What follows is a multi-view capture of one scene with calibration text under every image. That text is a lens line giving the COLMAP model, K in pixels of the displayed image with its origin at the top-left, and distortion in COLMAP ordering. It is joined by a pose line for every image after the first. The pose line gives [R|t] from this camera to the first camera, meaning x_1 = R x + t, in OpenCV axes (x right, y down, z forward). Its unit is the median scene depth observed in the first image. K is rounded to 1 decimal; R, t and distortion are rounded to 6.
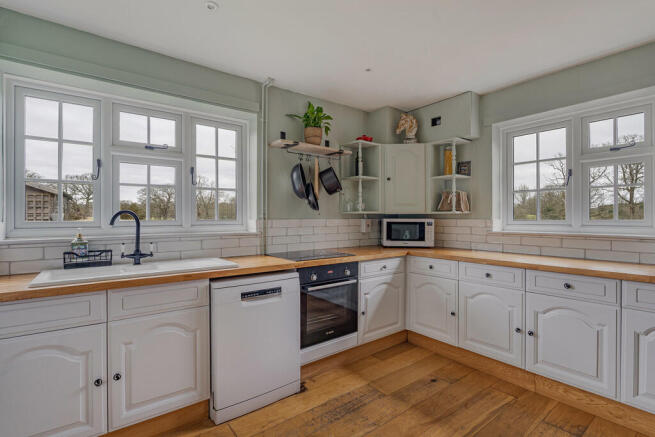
lens RADIAL K [[310.8, 0, 321.5], [0, 310.8, 220.6], [0, 0, 1]] dist [-0.020474, 0.000690]
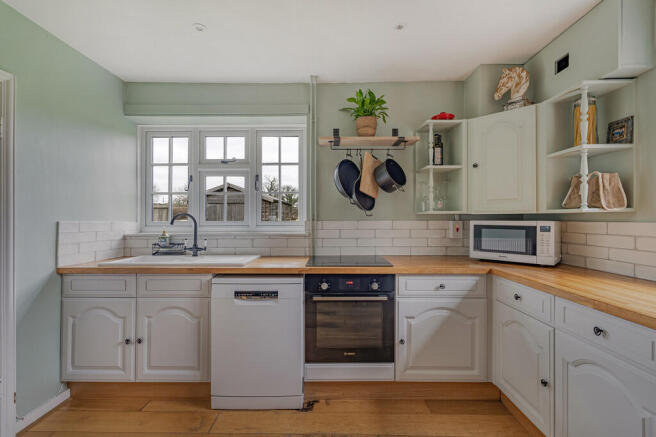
lens RADIAL K [[289.4, 0, 327.2], [0, 289.4, 220.1], [0, 0, 1]] dist [0.000534, -0.000756]
pose [[0.788026, 0.003238, -0.615633, 0.435799], [-0.005552, 0.999983, -0.001847, -0.004622], [0.615617, 0.004874, 0.788031, 0.310814]]
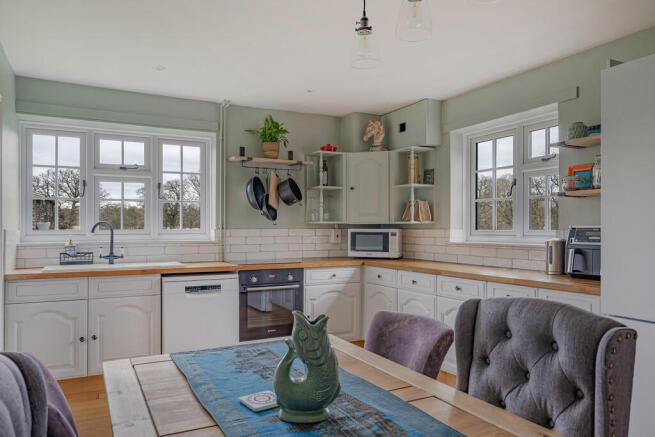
lens RADIAL K [[479.7, 0, 321.9], [0, 479.7, 232.4], [0, 0, 1]] dist [-0.012552, -0.008160]
pose [[0.985285, 0.003606, -0.170883, 0.462844], [-0.003584, 0.999993, 0.000436, 0.006427], [0.170884, 0.000183, 0.985291, -0.618631]]
